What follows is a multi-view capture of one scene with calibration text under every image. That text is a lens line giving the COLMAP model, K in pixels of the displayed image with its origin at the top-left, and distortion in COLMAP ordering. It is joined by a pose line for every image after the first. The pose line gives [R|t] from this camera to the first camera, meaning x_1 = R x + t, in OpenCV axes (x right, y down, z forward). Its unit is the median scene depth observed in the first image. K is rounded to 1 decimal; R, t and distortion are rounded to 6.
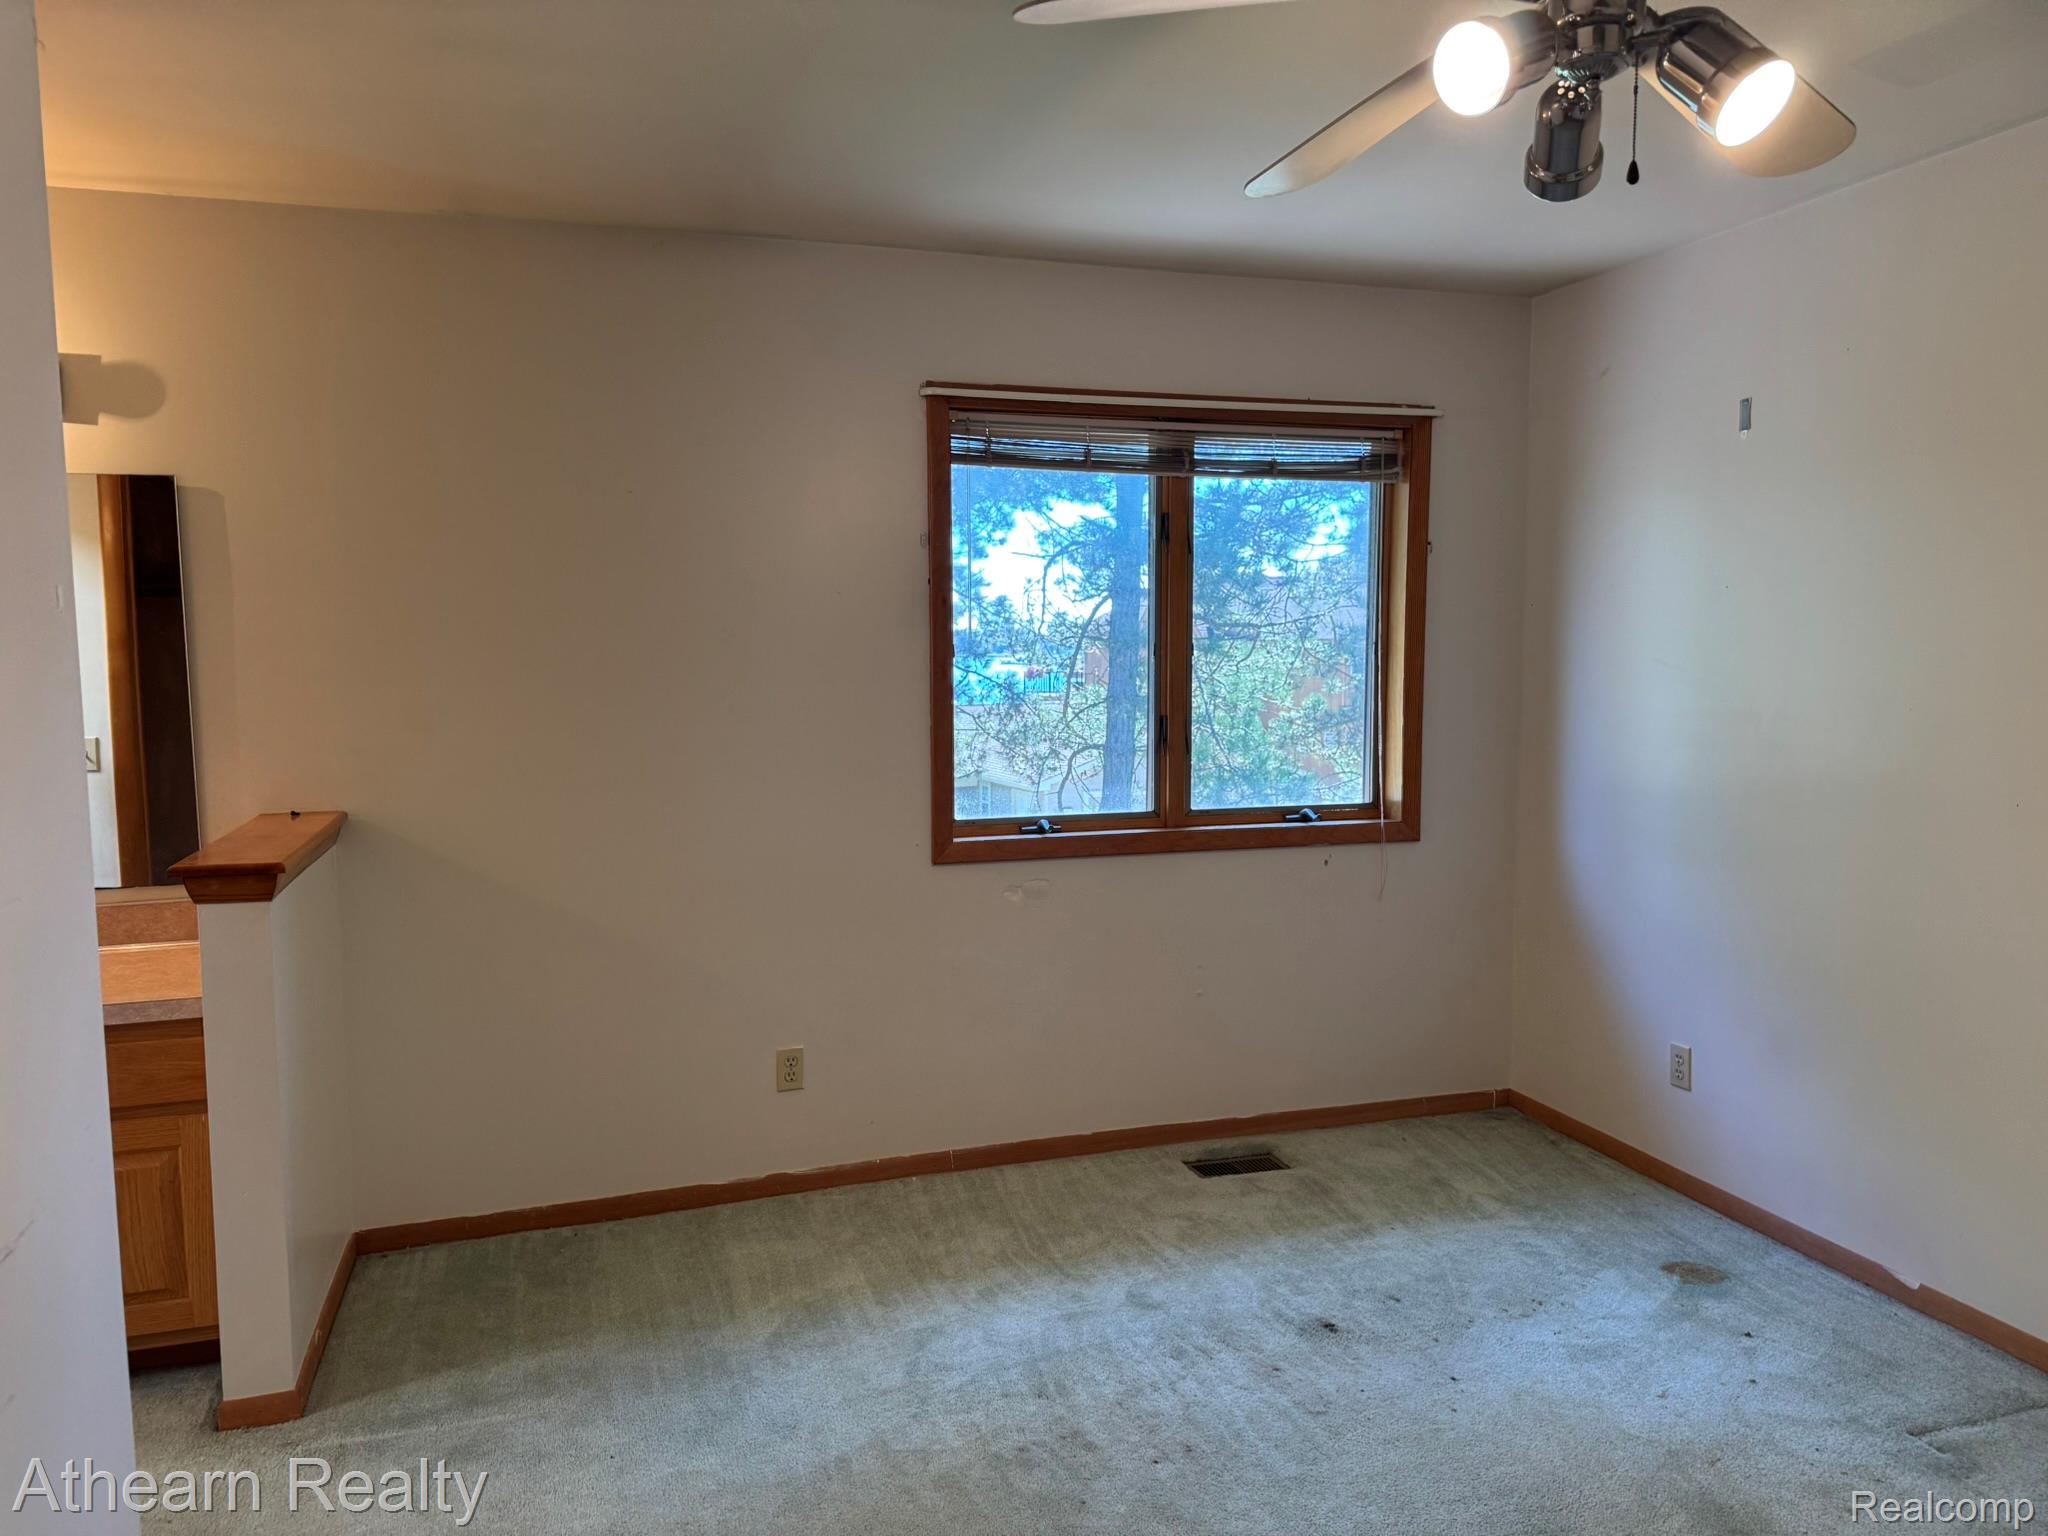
lens RADIAL K [[1427.1, 0, 1023.0], [0, 1427.1, 758.1], [0, 0, 1]] dist [-0.047246, -0.040060]
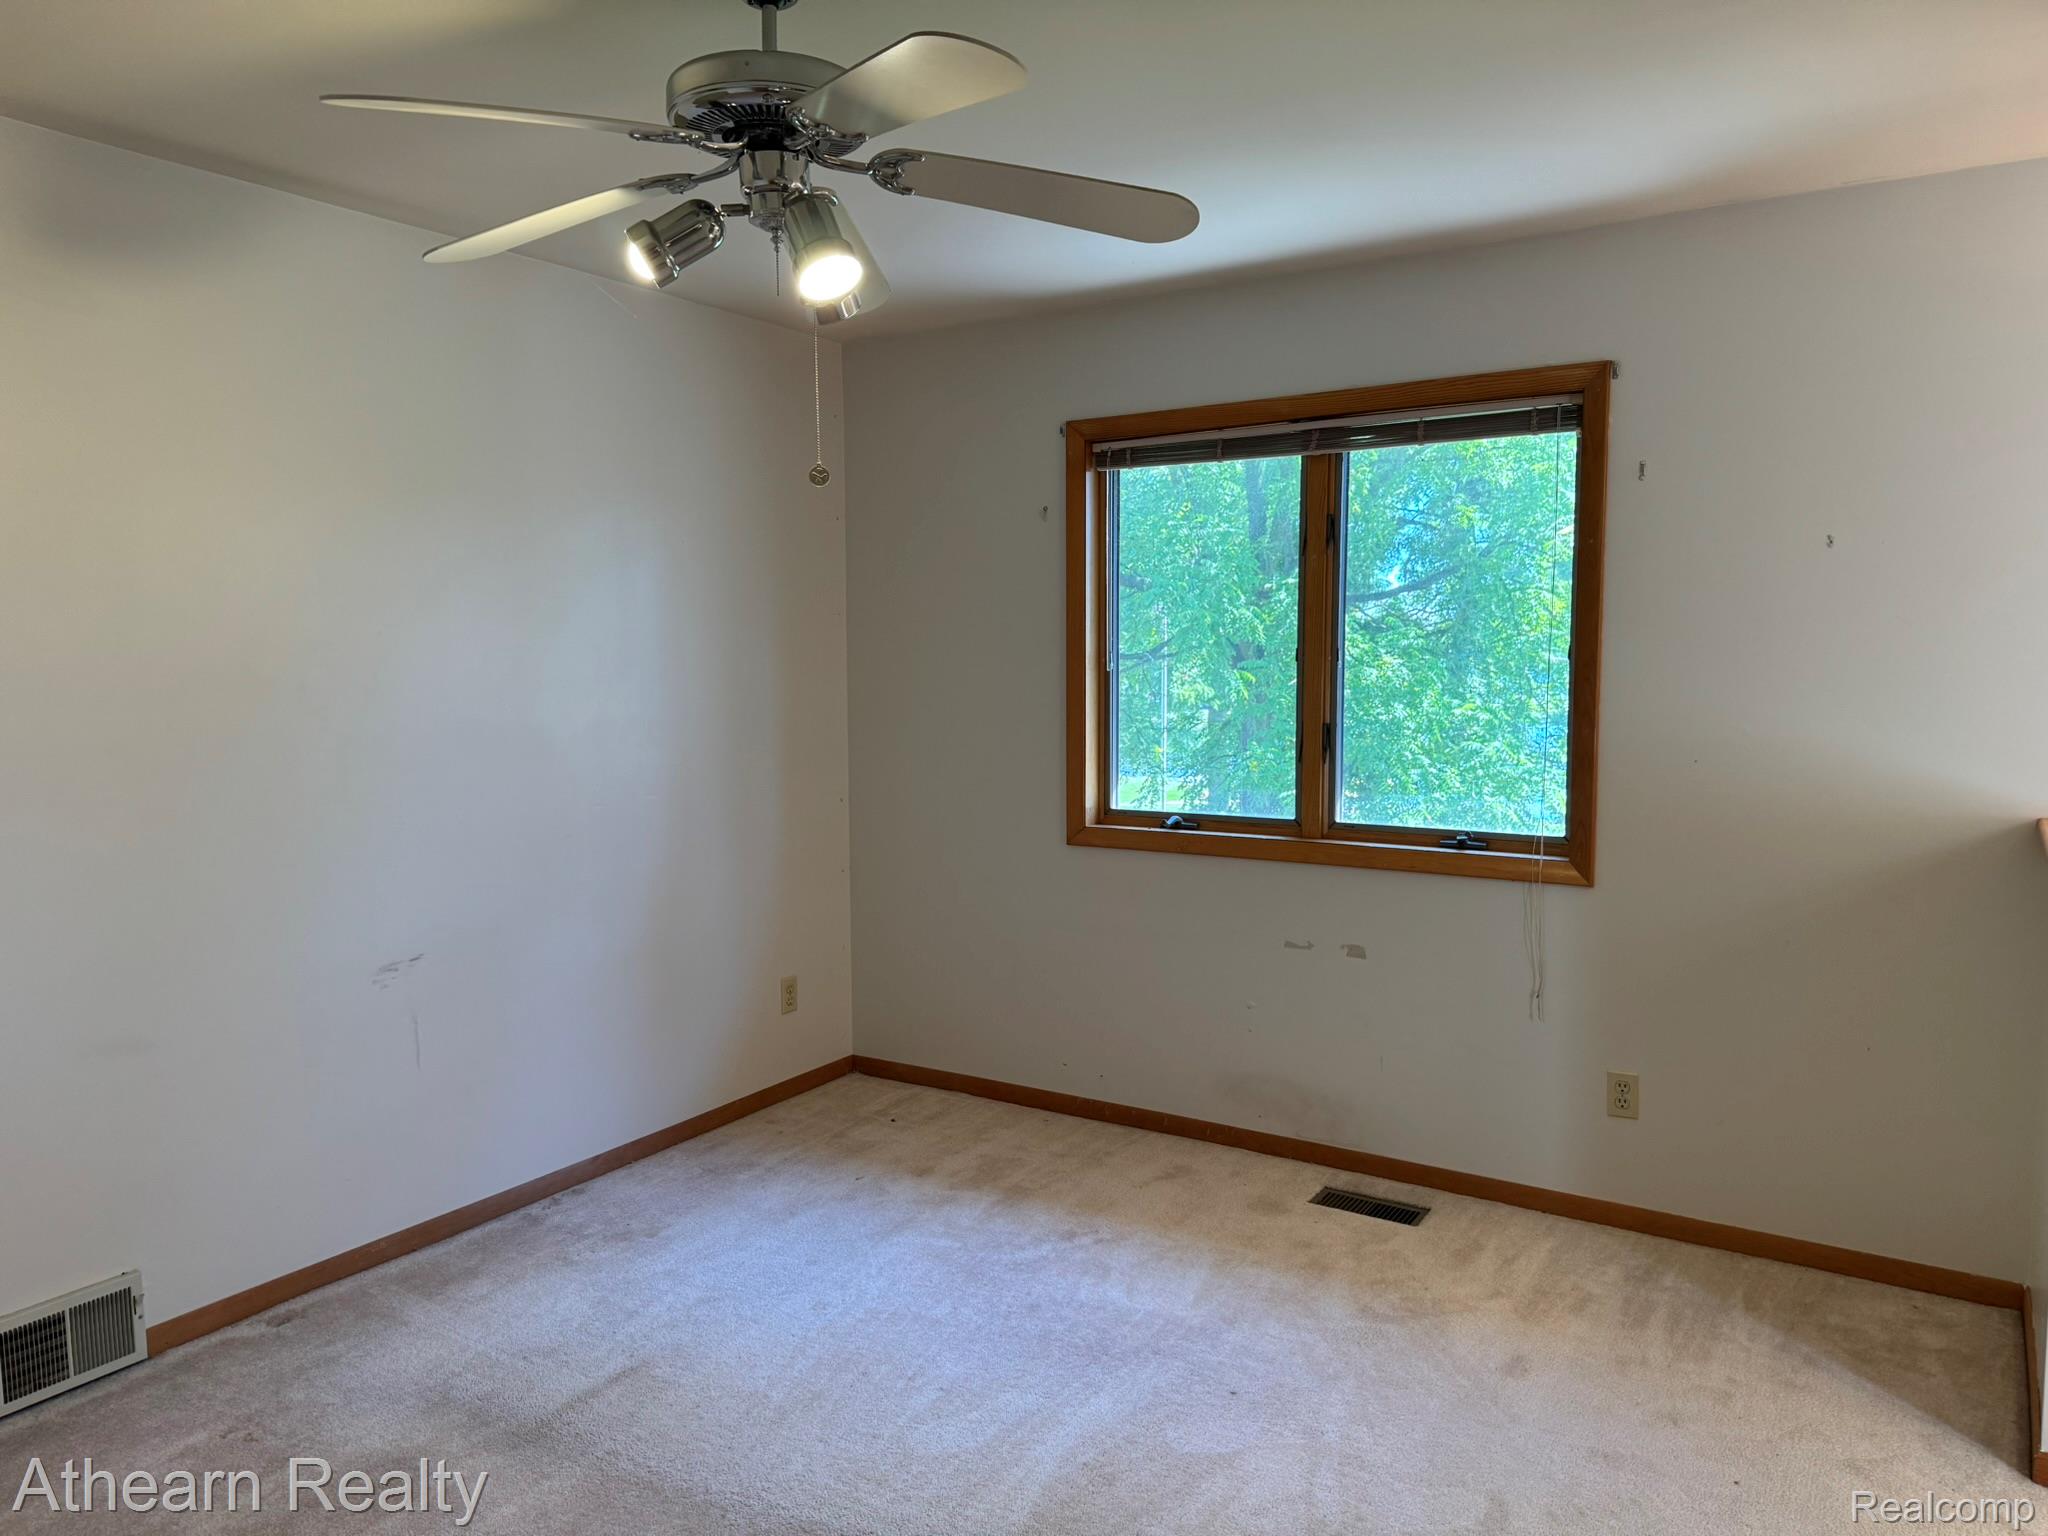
lens RADIAL K [[1427.1, 0, 1019.5], [0, 1427.1, 780.4], [0, 0, 1]] dist [-0.047246, -0.040060]
pose [[0.615029, 0.067643, -0.785598, 0.738218], [-0.053898, 0.997590, 0.043701, -0.021756], [0.786660, 0.015465, 0.617192, 0.247935]]
